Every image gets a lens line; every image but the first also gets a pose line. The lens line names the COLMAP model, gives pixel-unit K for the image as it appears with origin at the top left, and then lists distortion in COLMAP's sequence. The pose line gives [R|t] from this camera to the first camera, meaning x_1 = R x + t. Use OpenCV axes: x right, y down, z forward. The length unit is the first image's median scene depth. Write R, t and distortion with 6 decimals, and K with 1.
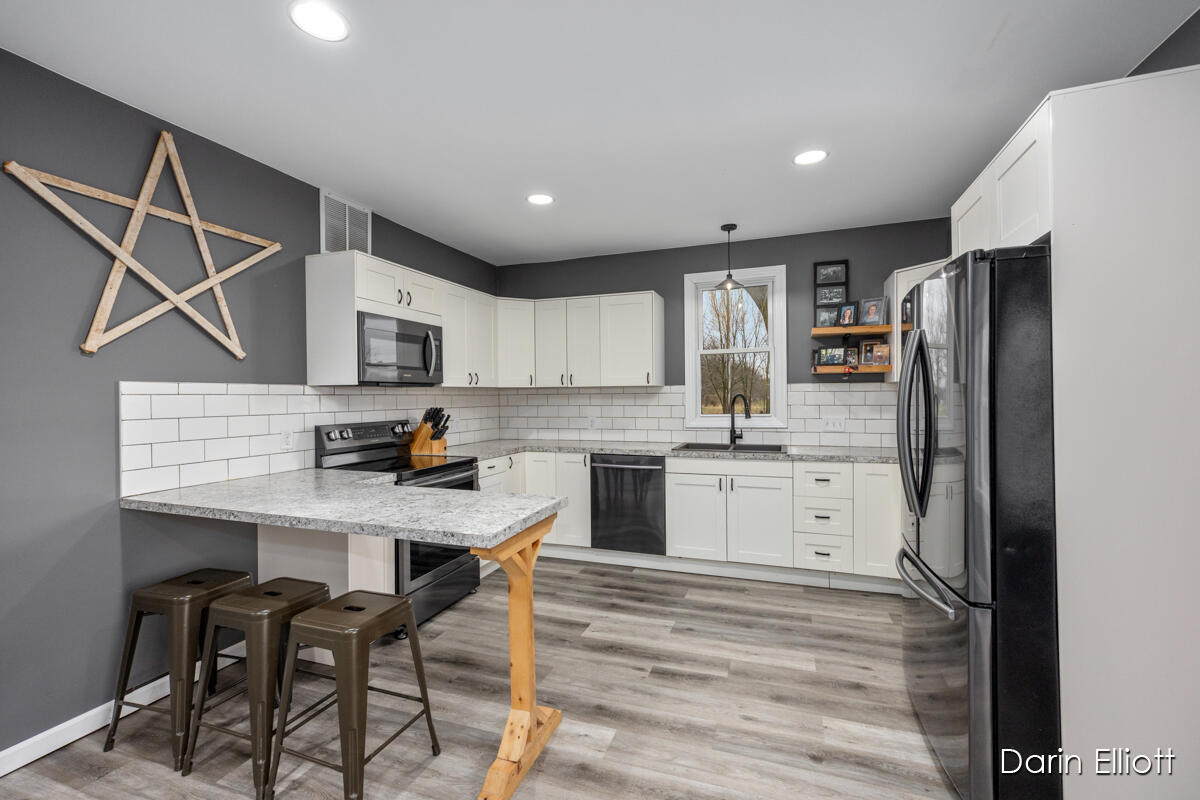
lens RADIAL K [[480.8, 0, 602.2], [0, 480.8, 396.7], [0, 0, 1]] dist [-0.000996, -0.000081]
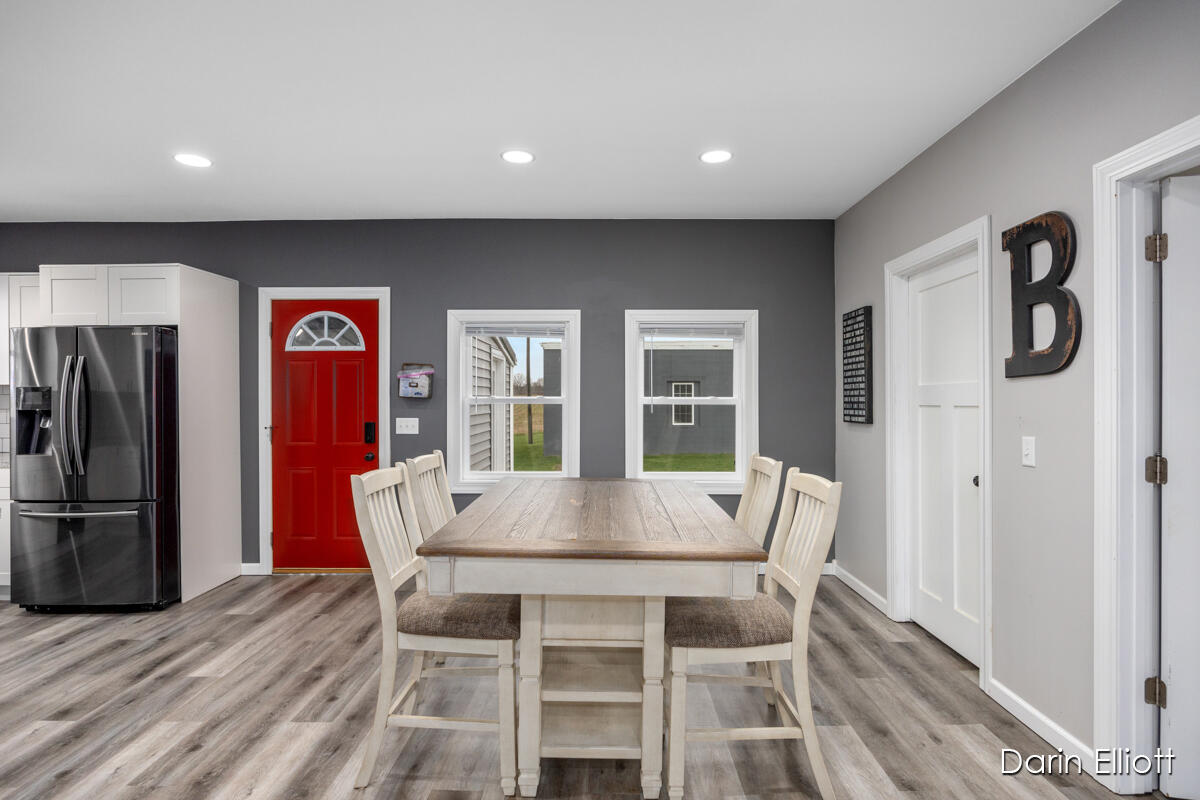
lens RADIAL K [[620.6, 0, 600.0], [0, 620.6, 400.0], [0, 0, 1]] dist [0.000244, 0.000129]
pose [[-0.323114, 0.003727, 0.946353, -1.861448], [0.002006, 0.999993, -0.003253, 0.031454], [-0.946358, 0.000847, -0.323119, 0.065706]]
